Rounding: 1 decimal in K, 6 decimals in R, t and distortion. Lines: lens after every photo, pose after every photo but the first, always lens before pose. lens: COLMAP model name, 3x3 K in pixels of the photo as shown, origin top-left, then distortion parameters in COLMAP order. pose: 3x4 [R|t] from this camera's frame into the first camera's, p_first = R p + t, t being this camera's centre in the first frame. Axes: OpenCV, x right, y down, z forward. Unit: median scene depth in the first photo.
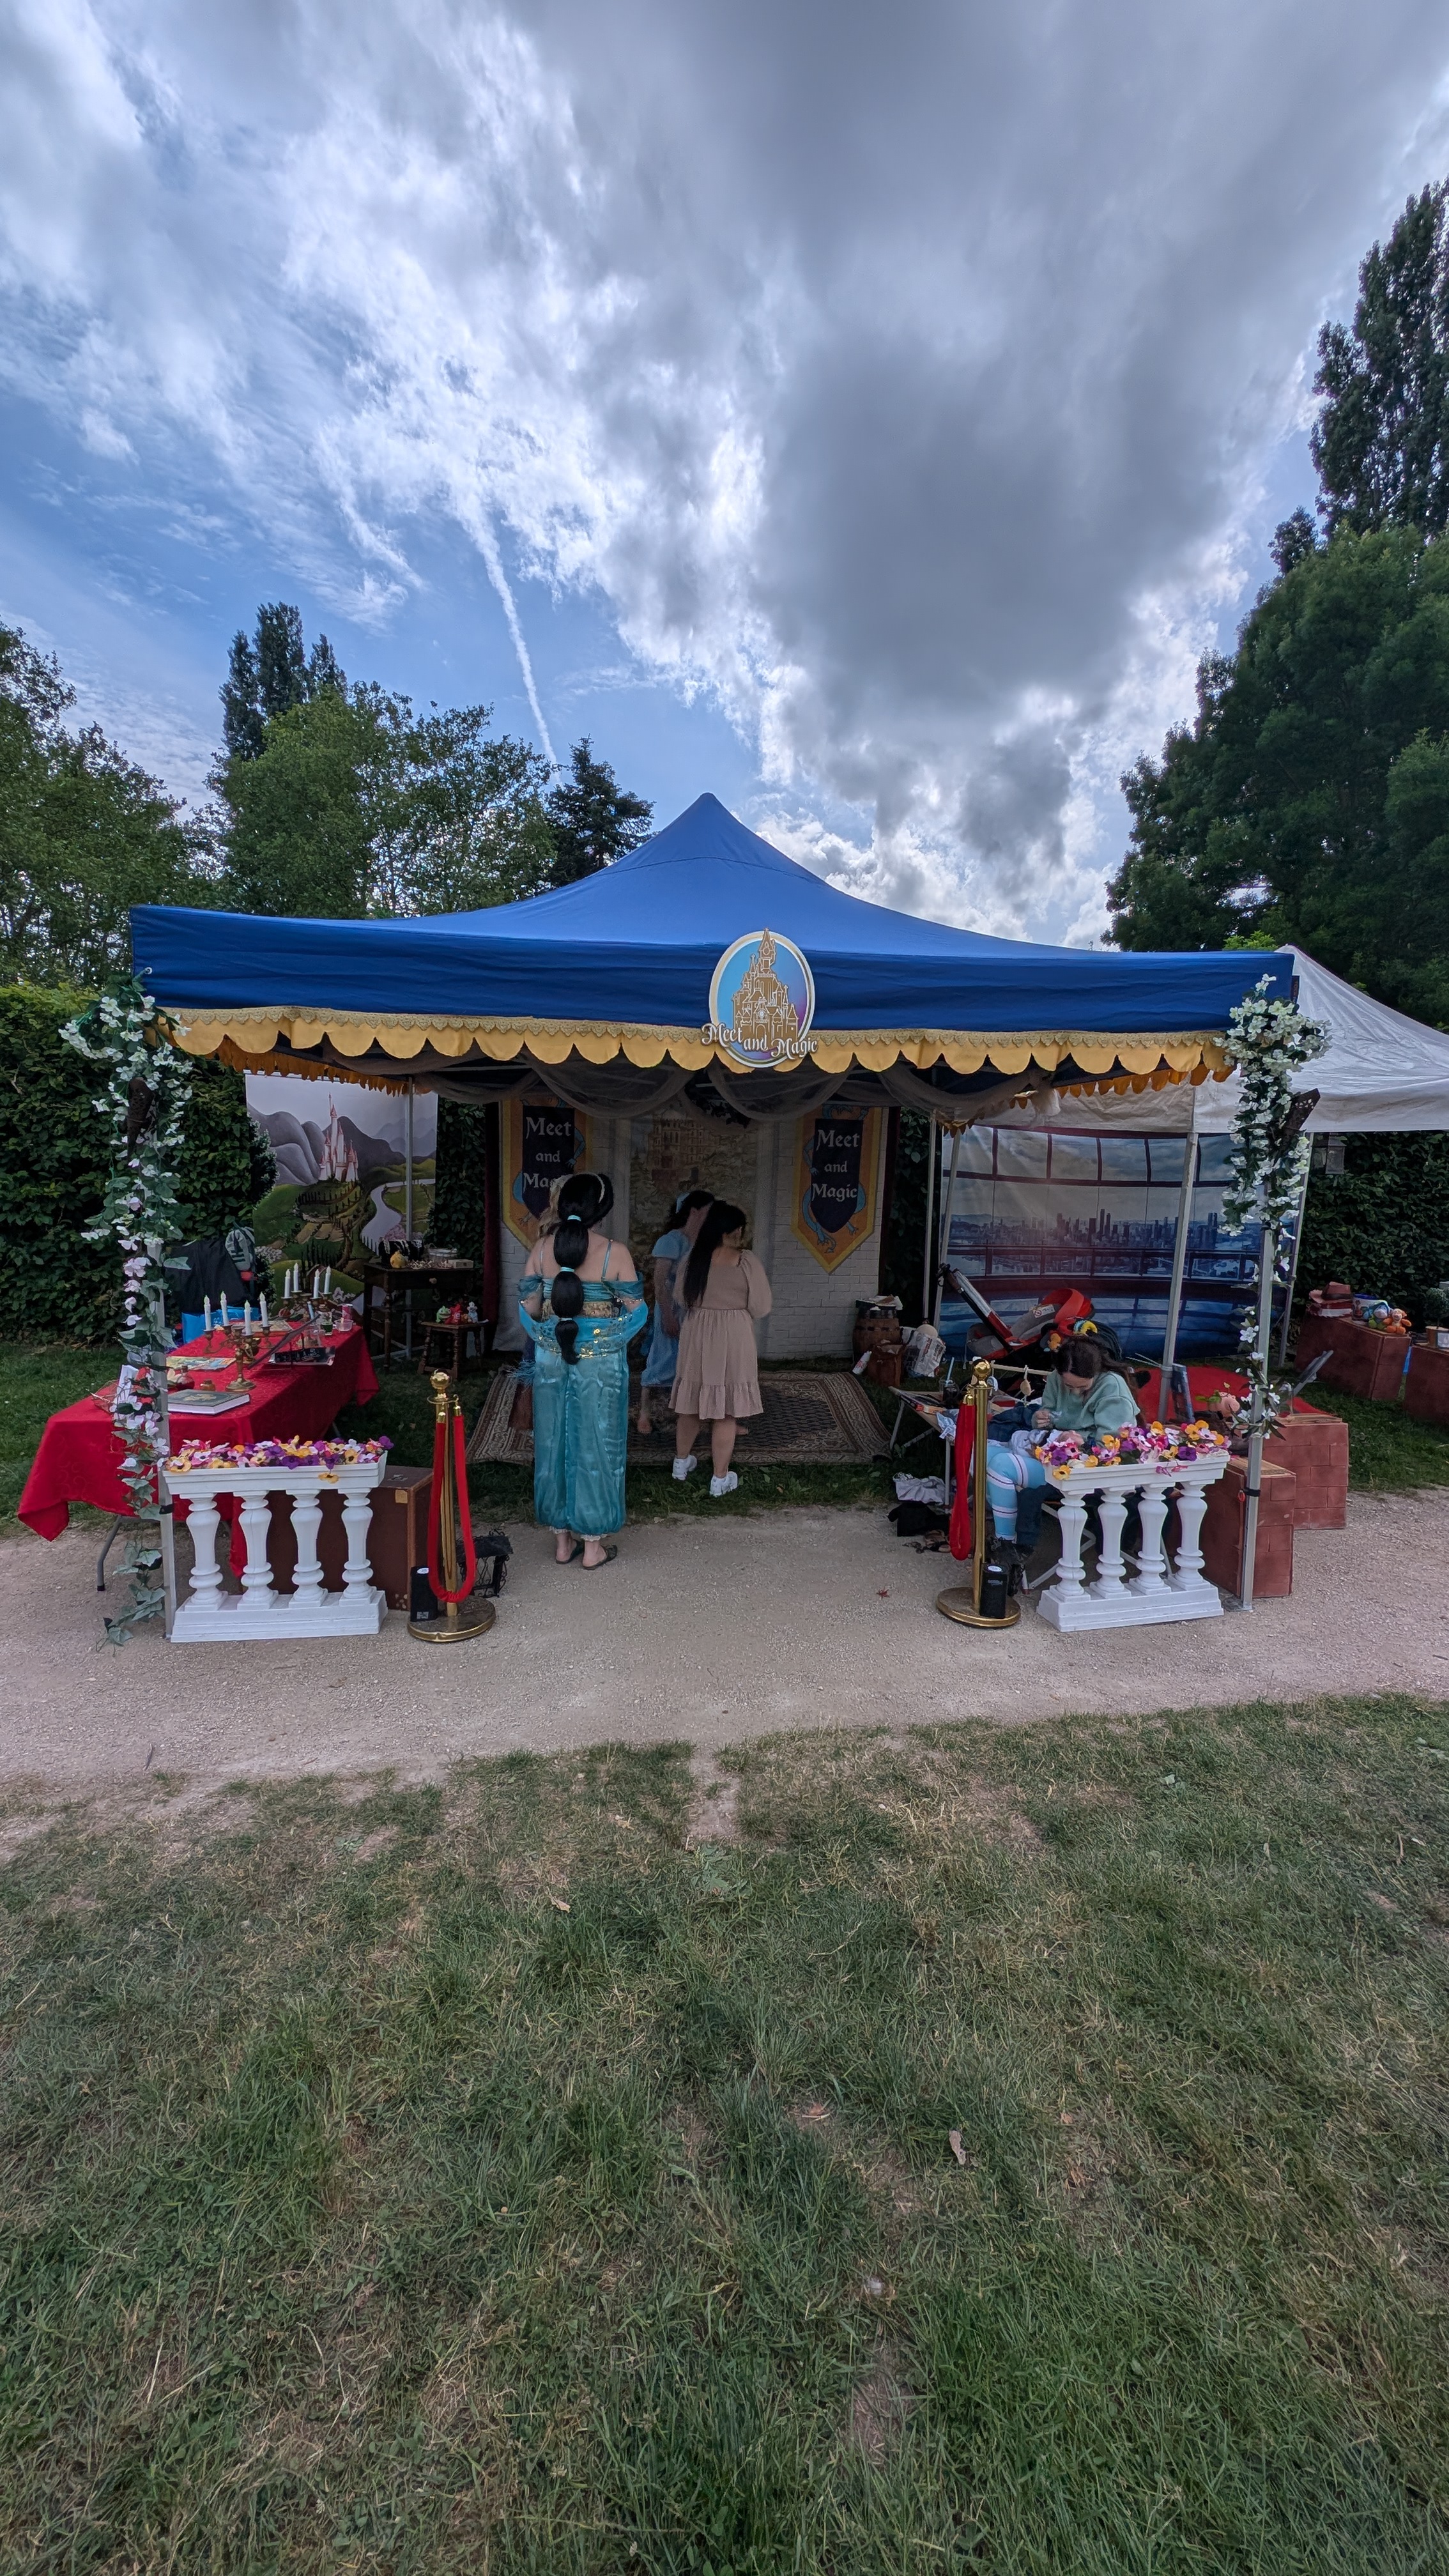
lens RADIAL K [[938.1, 0, 724.6], [0, 938.1, 1291.5], [0, 0, 1]] dist [0.003168, -0.000006]
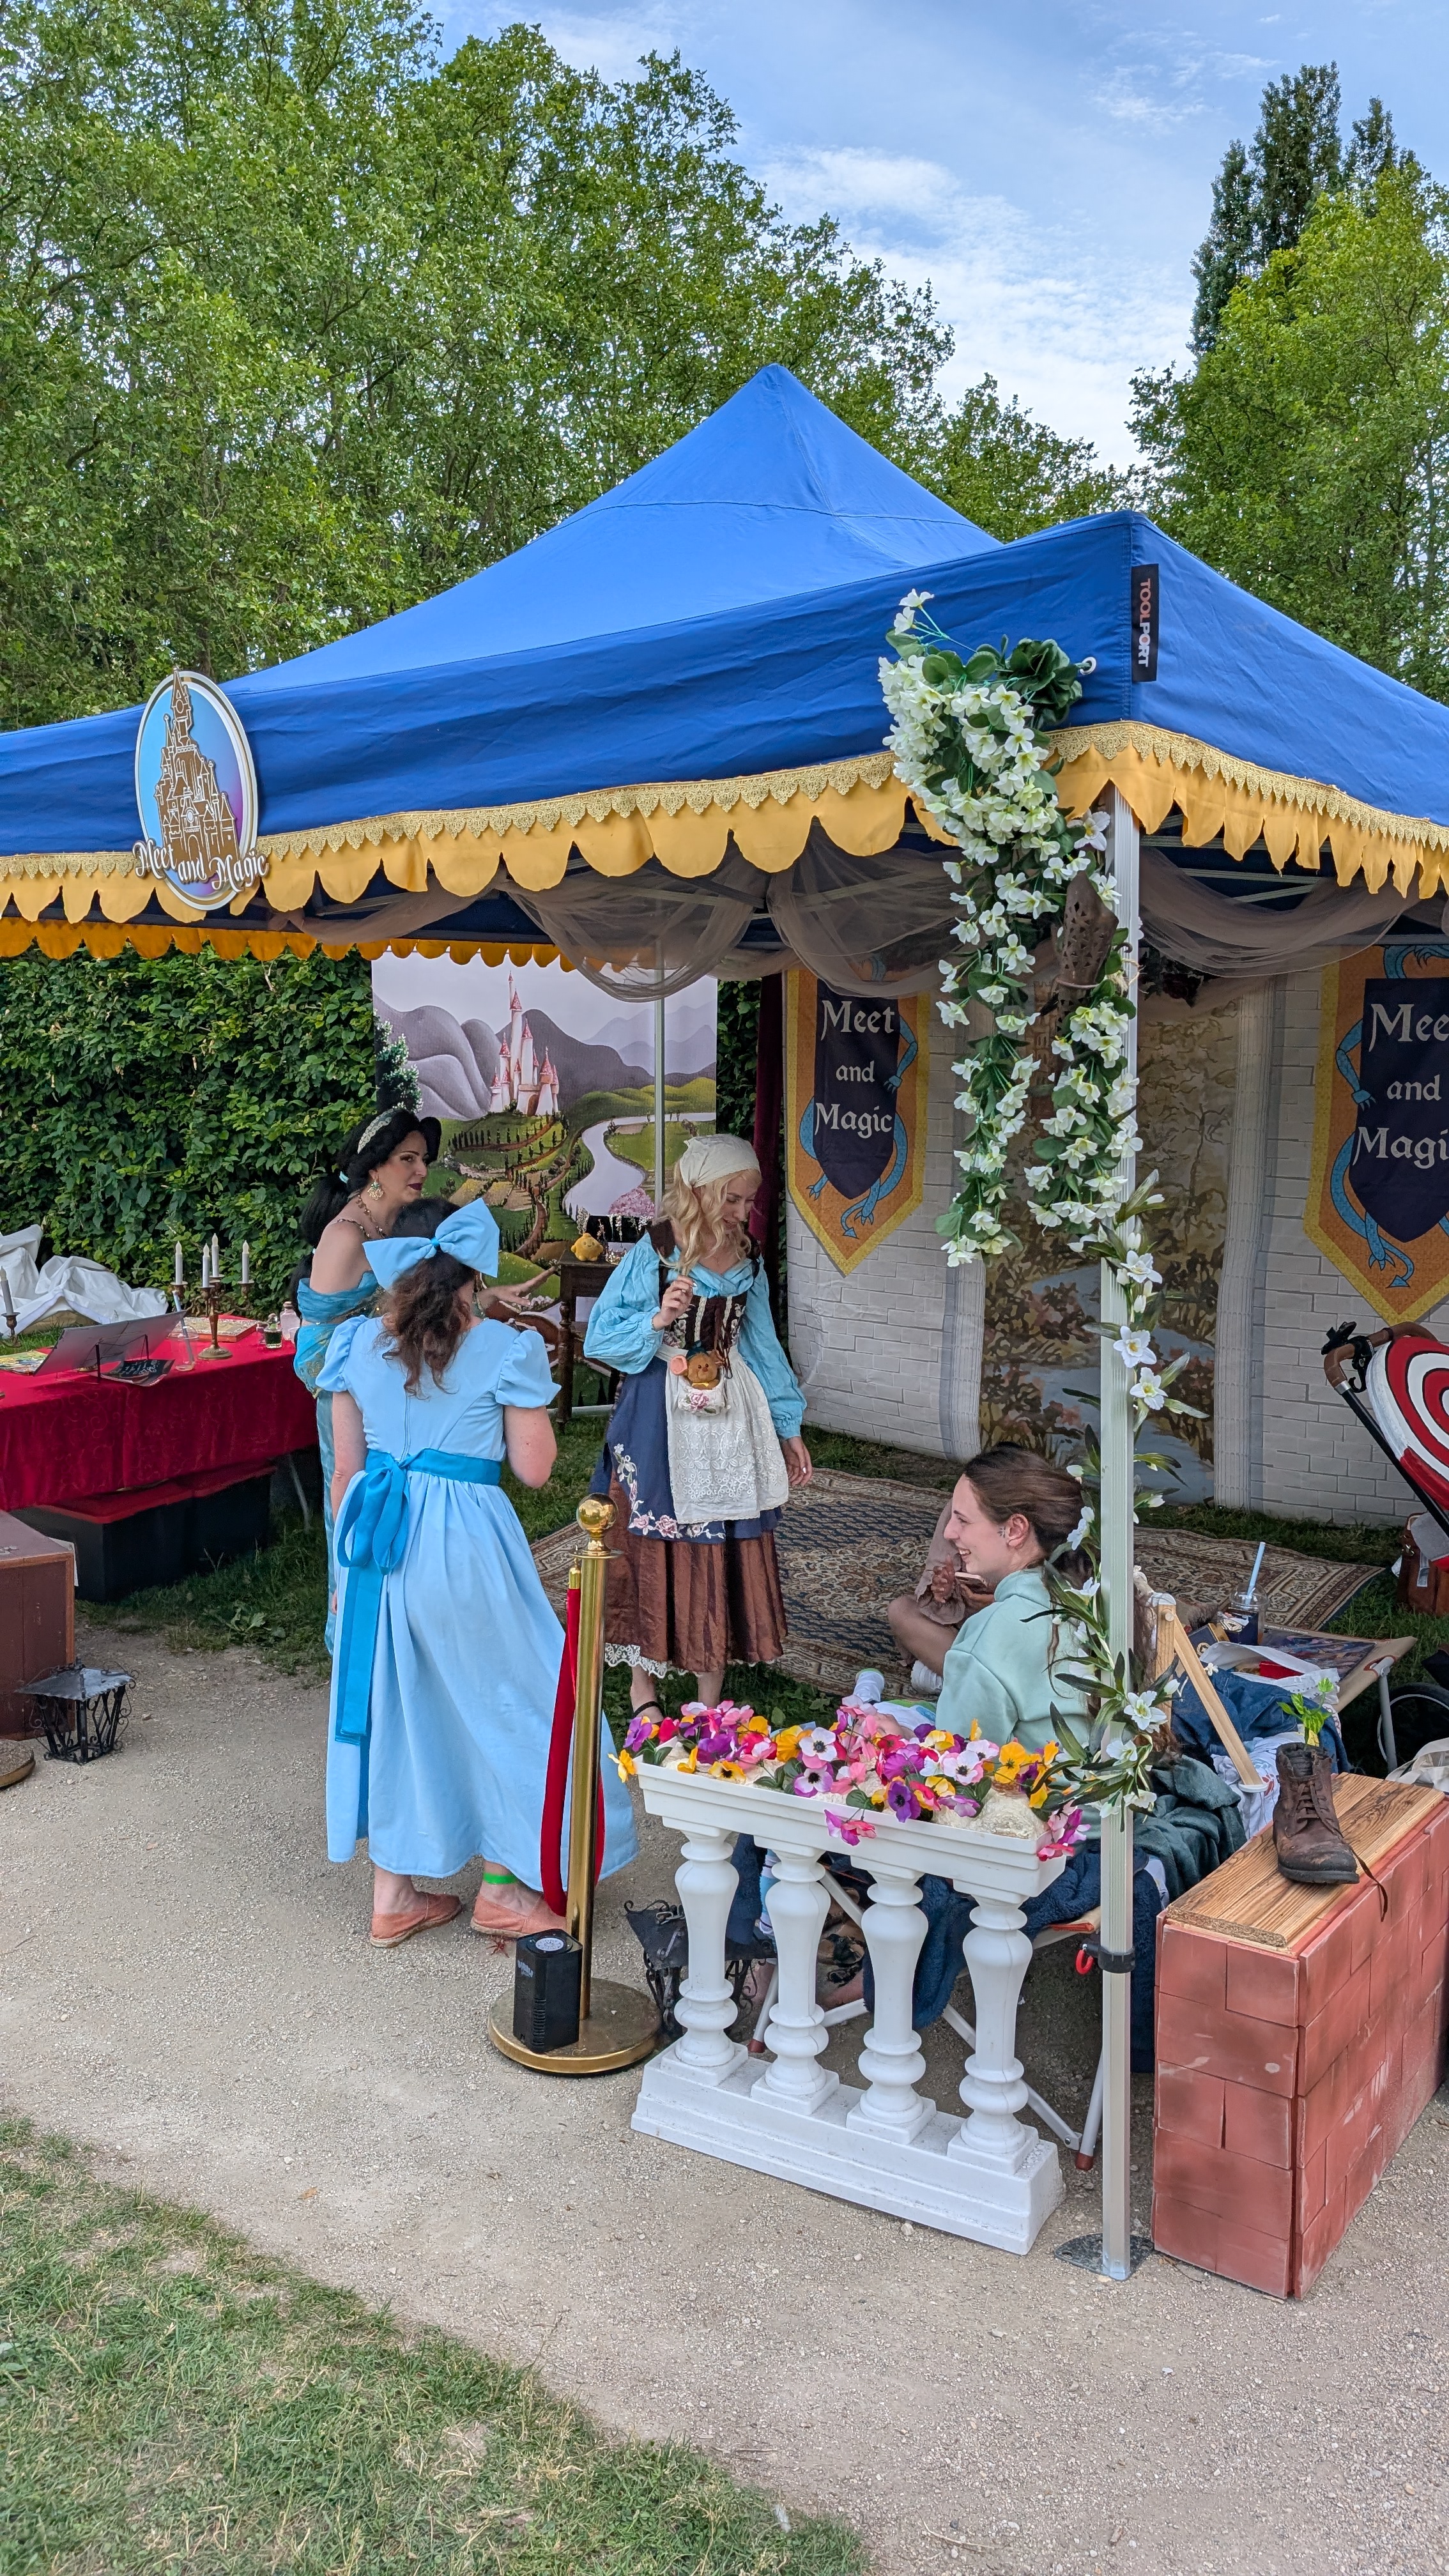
lens RADIAL K [[1822.9, 0, 725.0], [0, 1822.9, 1287.8], [0, 0, 1]] dist [0.014977, -0.005542]
pose [[0.761065, 0.067593, -0.645144, 0.457408], [-0.084413, 0.996419, 0.004817, -0.020373], [0.643160, 0.050792, 0.764046, 0.170834]]
